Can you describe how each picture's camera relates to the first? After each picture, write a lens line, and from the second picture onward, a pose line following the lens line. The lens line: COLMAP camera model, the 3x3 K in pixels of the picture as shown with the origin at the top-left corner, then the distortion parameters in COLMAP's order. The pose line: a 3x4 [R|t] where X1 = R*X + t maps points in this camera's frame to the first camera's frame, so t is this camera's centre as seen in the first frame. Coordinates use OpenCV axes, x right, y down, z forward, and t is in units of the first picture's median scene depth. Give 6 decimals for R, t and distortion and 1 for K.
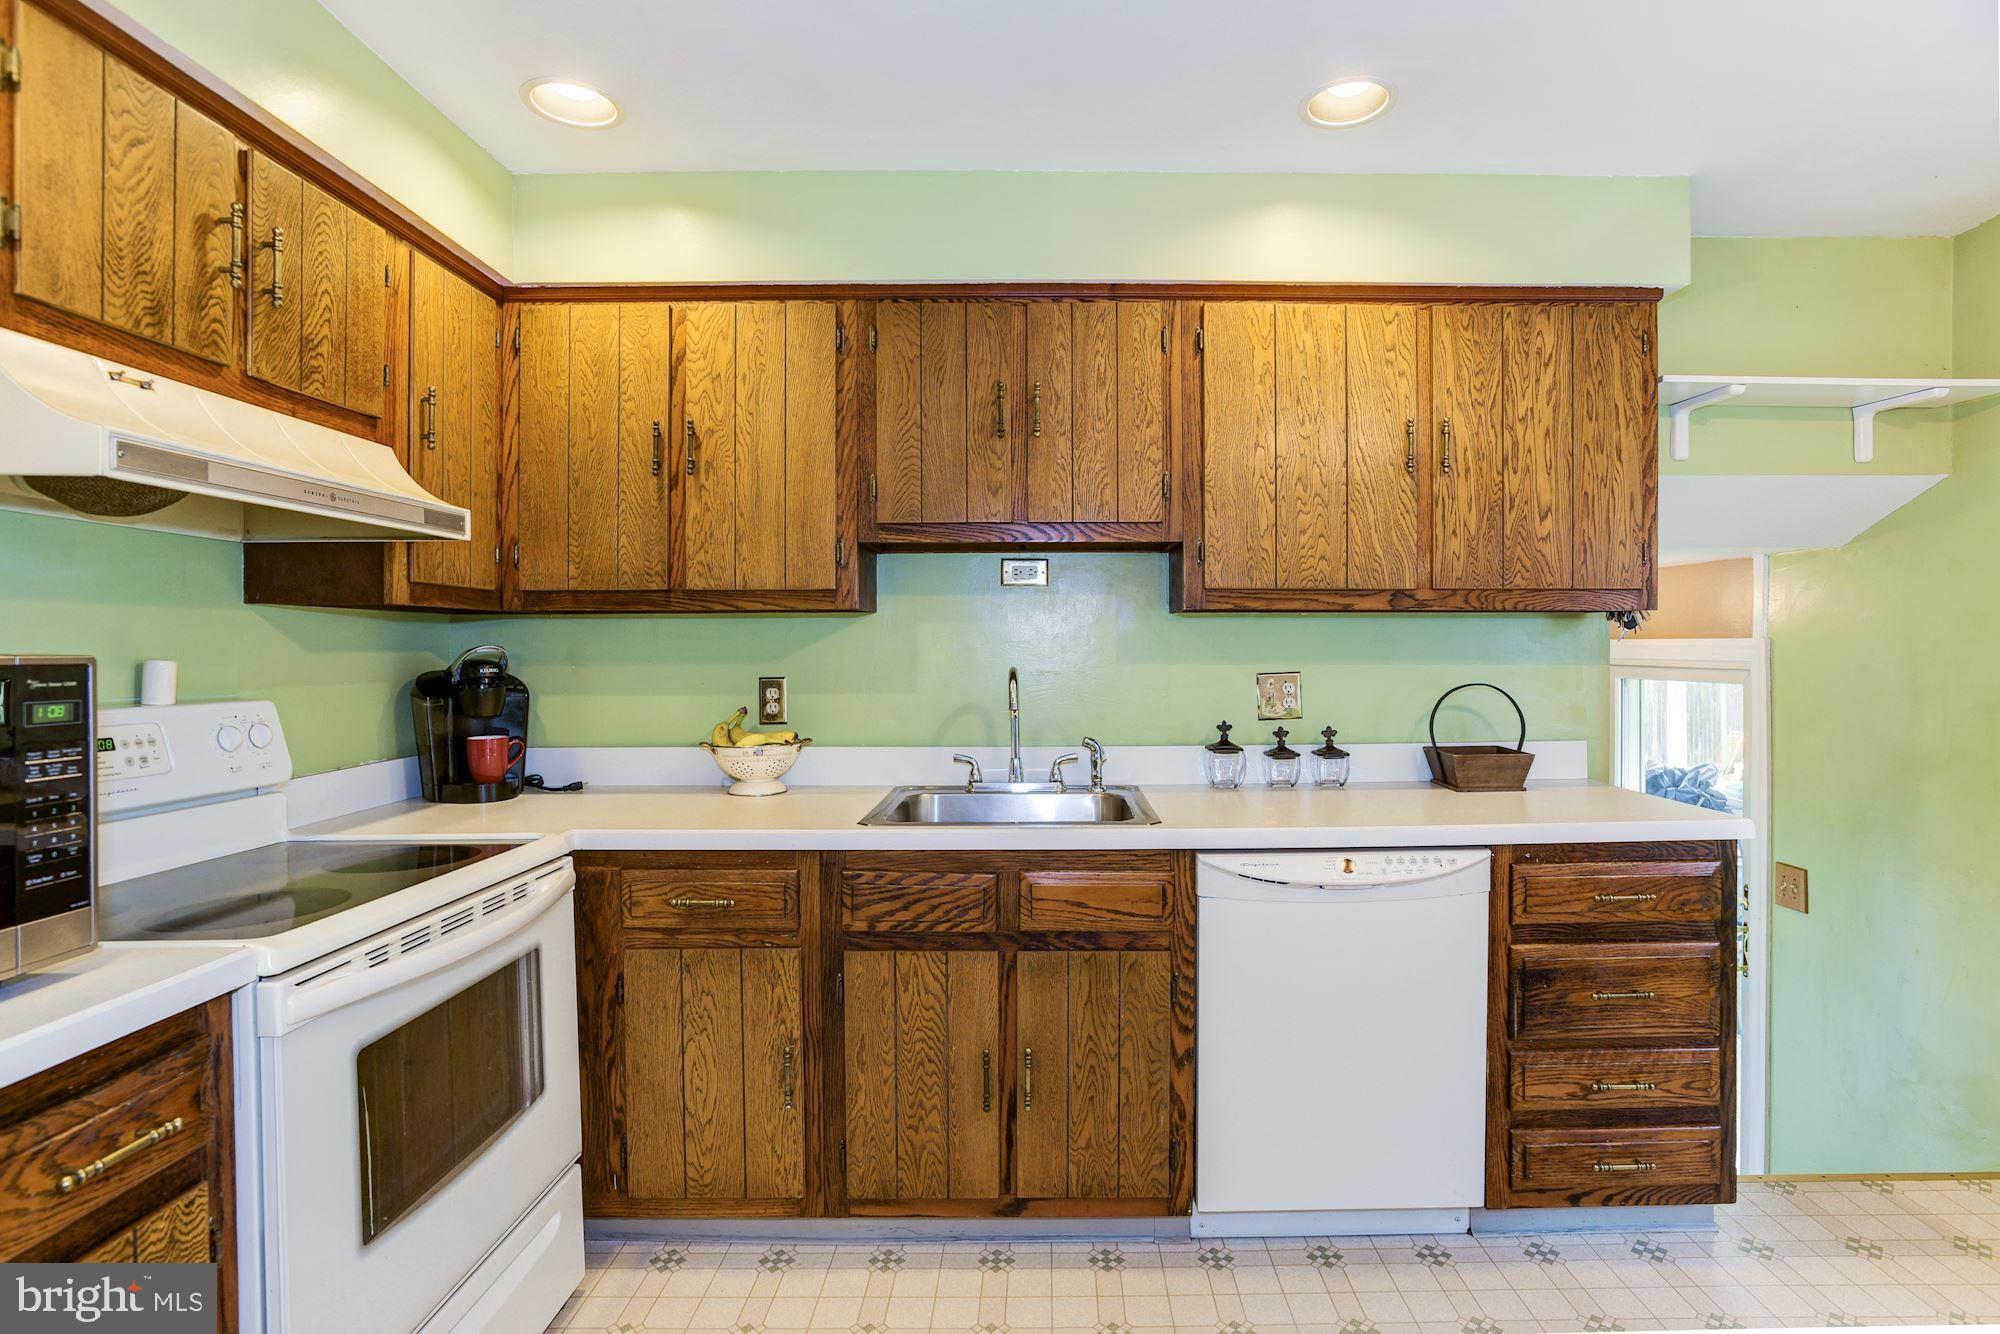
lens RADIAL K [[989.8, 0, 1048.6], [0, 989.8, 651.3], [0, 0, 1]] dist [-0.049565, 0.022700]
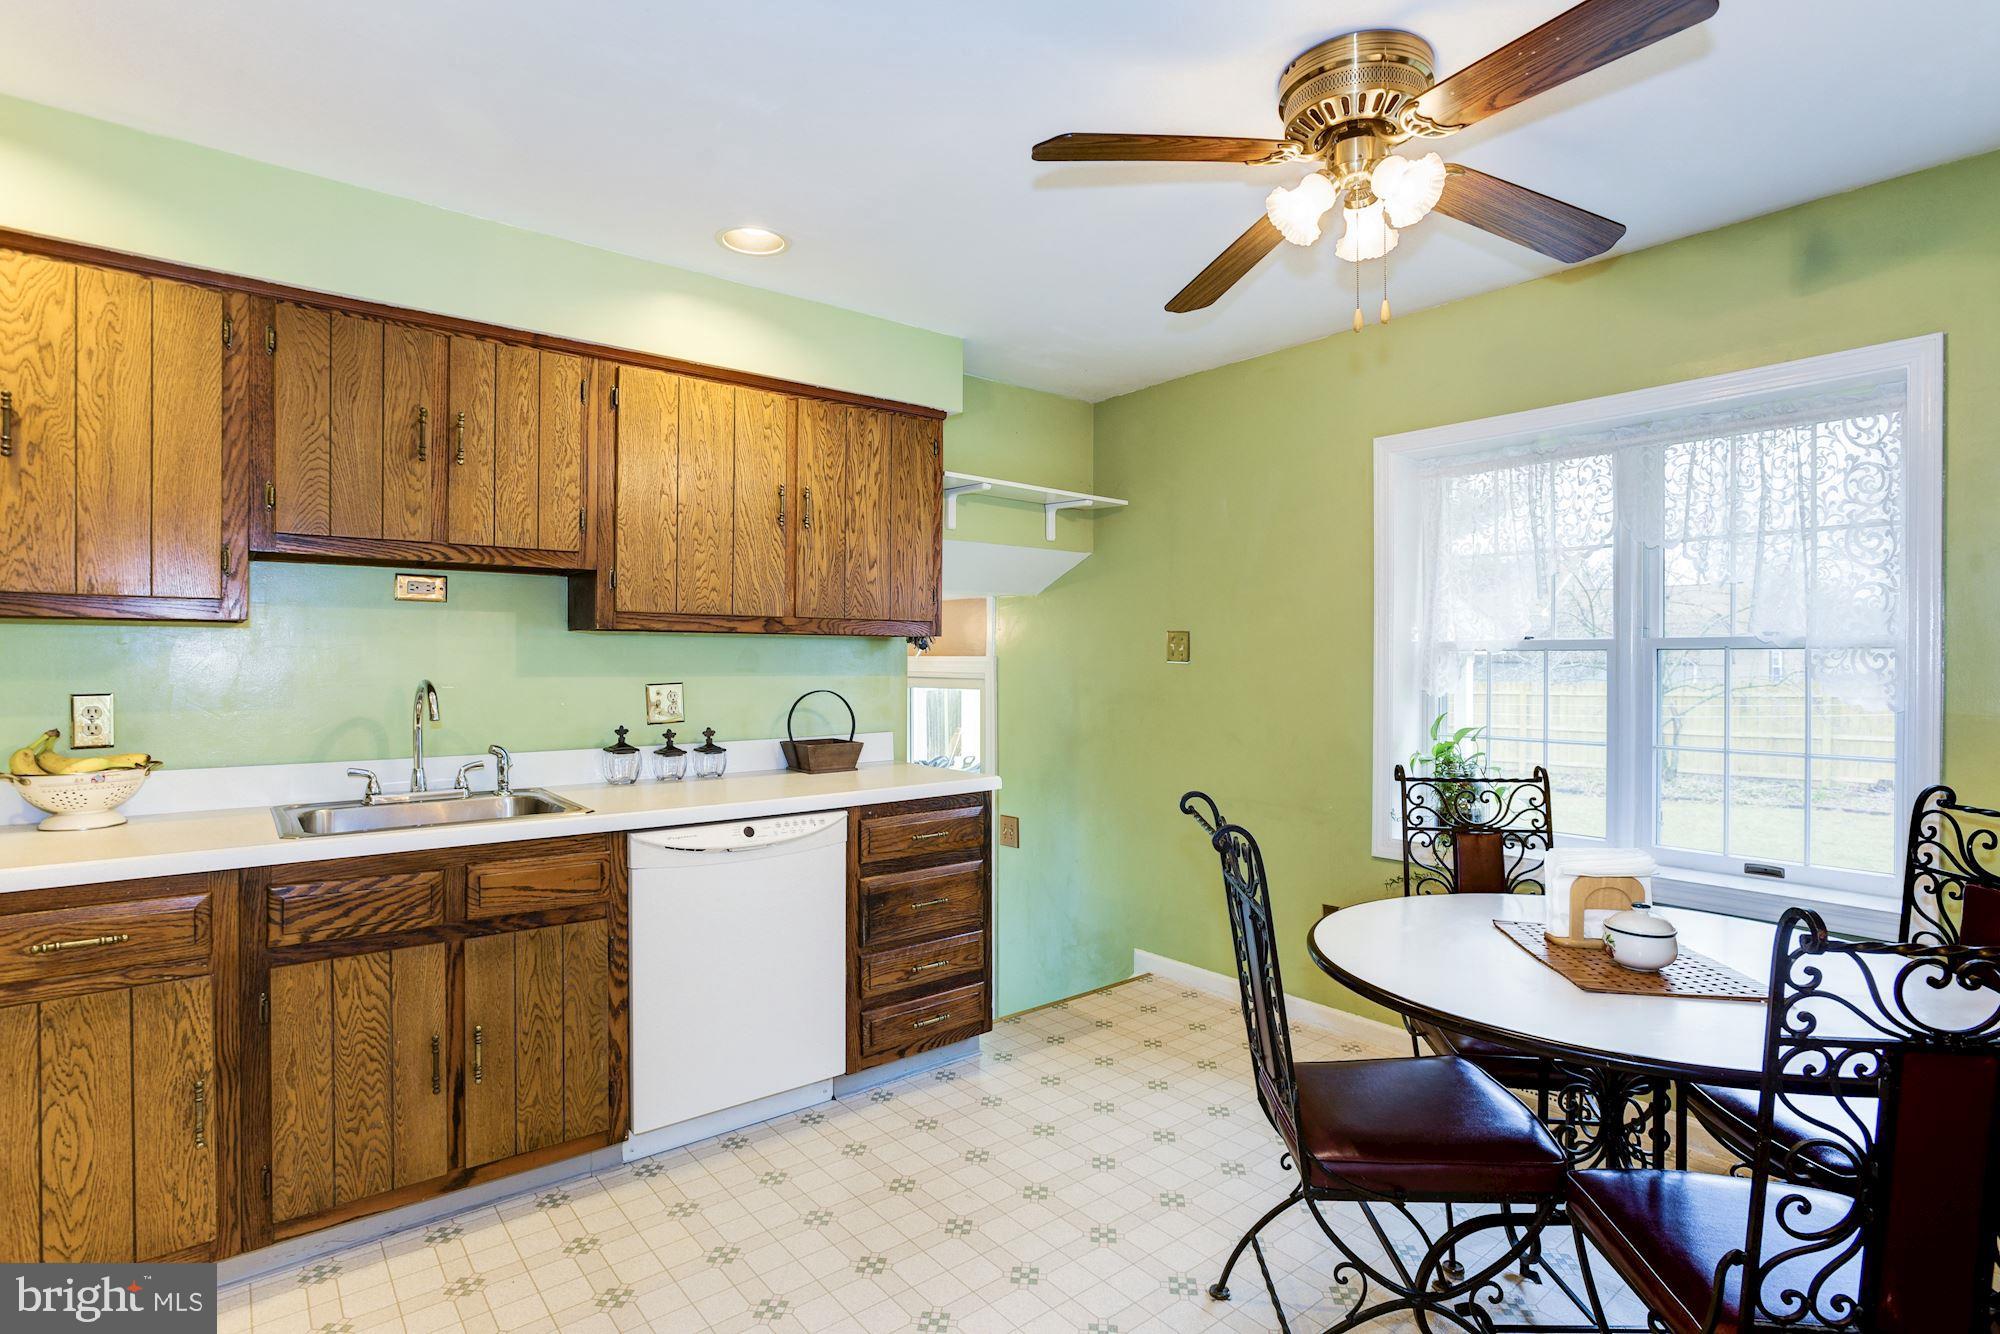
lens RADIAL K [[989.8, 0, 999.2], [0, 989.8, 661.9], [0, 0, 1]] dist [-0.049565, 0.022700]
pose [[0.782310, 0.003540, 0.622879, -0.210928], [-0.001157, 0.999990, -0.004231, 0.000814], [-0.622888, 0.002589, 0.782307, -0.185906]]
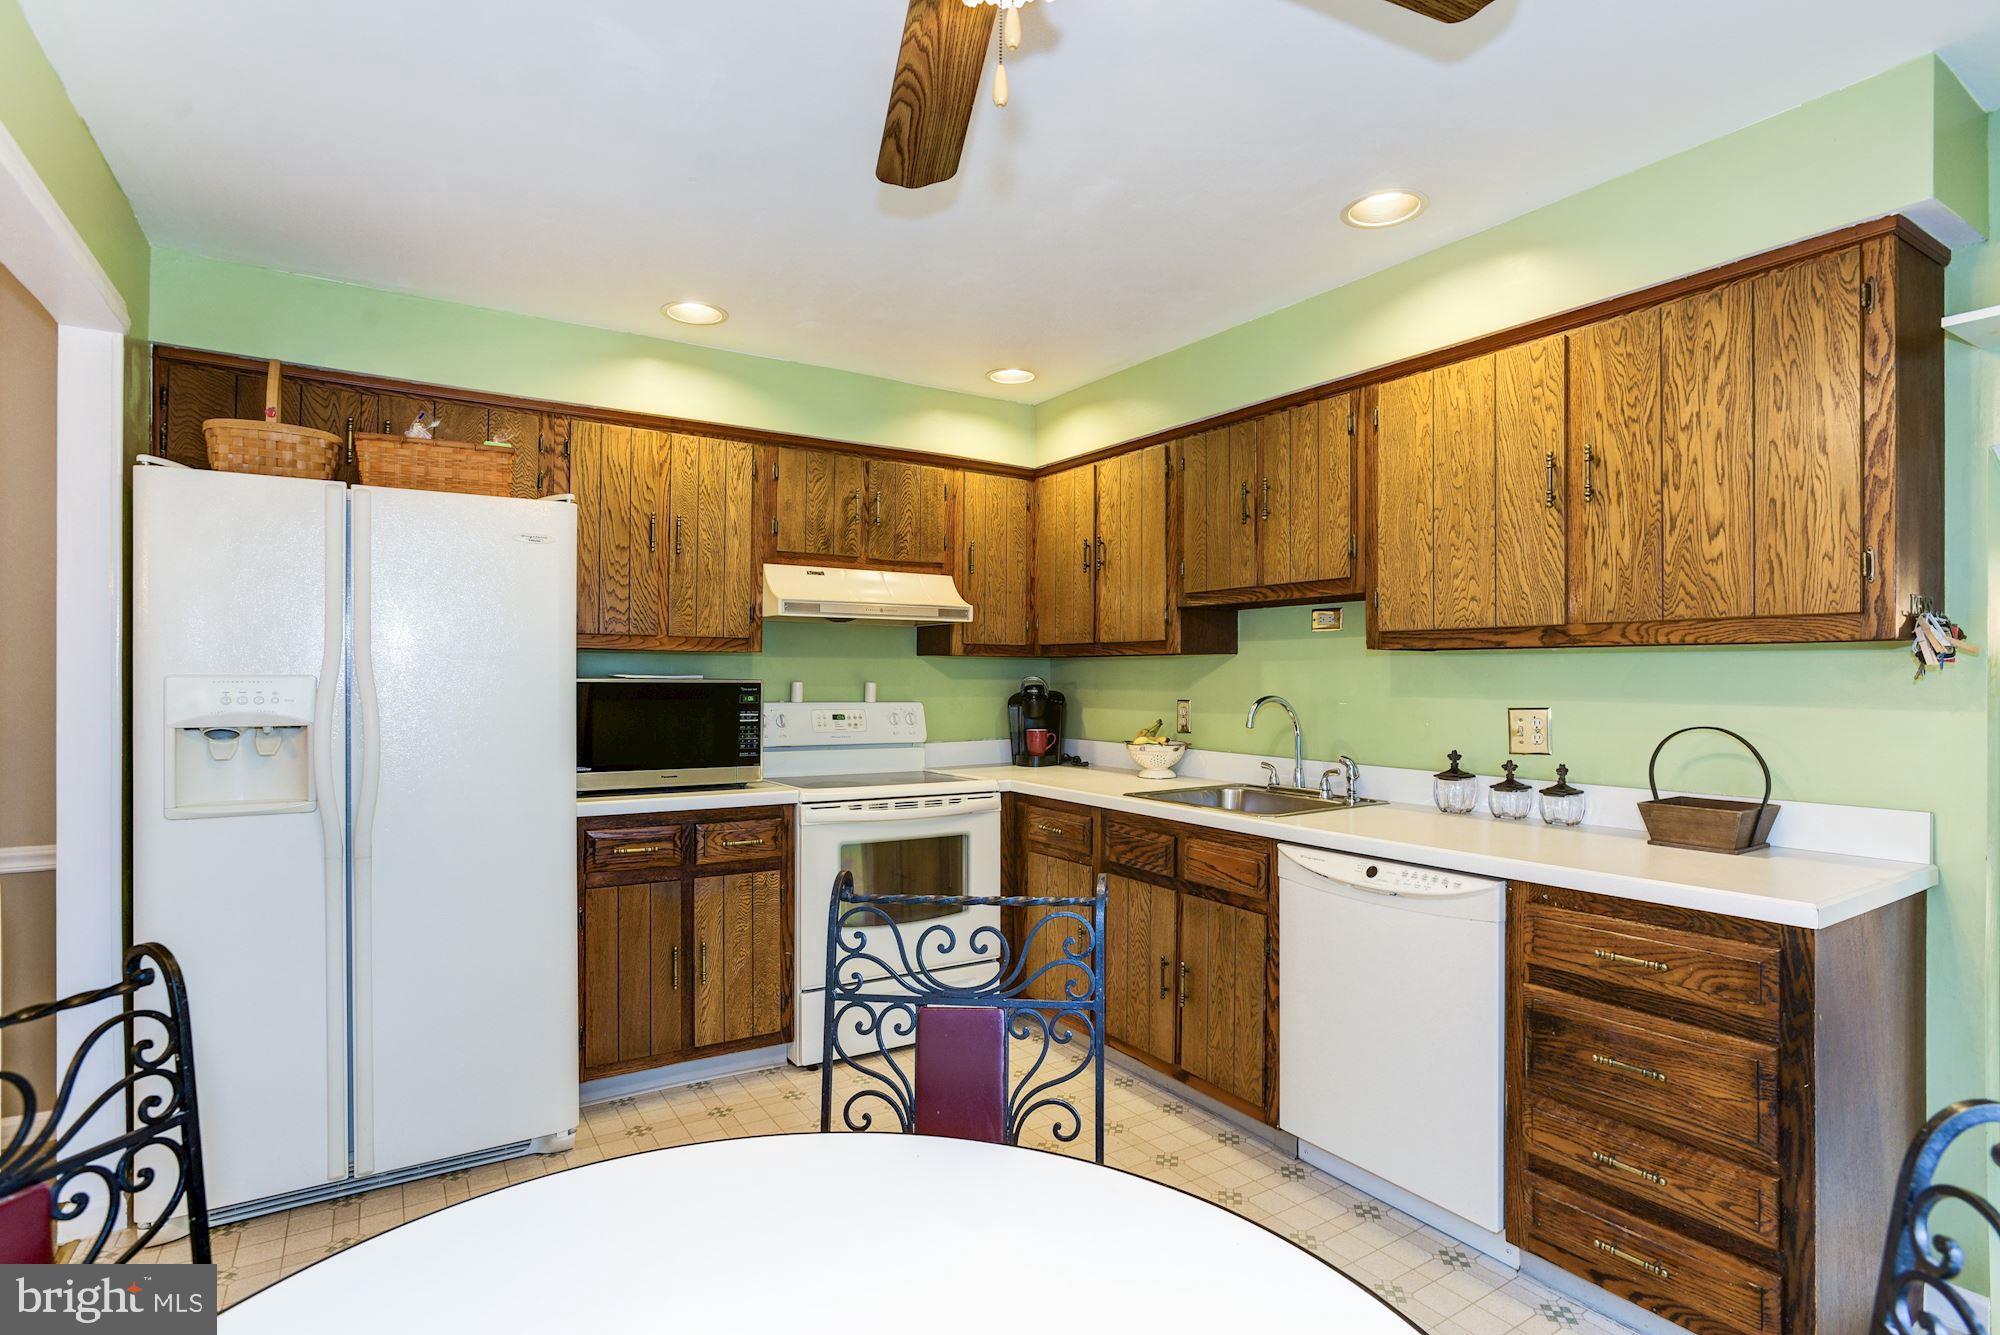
lens RADIAL K [[989.8, 0, 984.2], [0, 989.8, 671.6], [0, 0, 1]] dist [-0.049565, 0.022700]
pose [[0.525026, 0.001066, -0.851086, 0.899313], [-0.010360, 0.999933, -0.005139, -0.005554], [0.851023, 0.011515, 0.525002, 0.001920]]
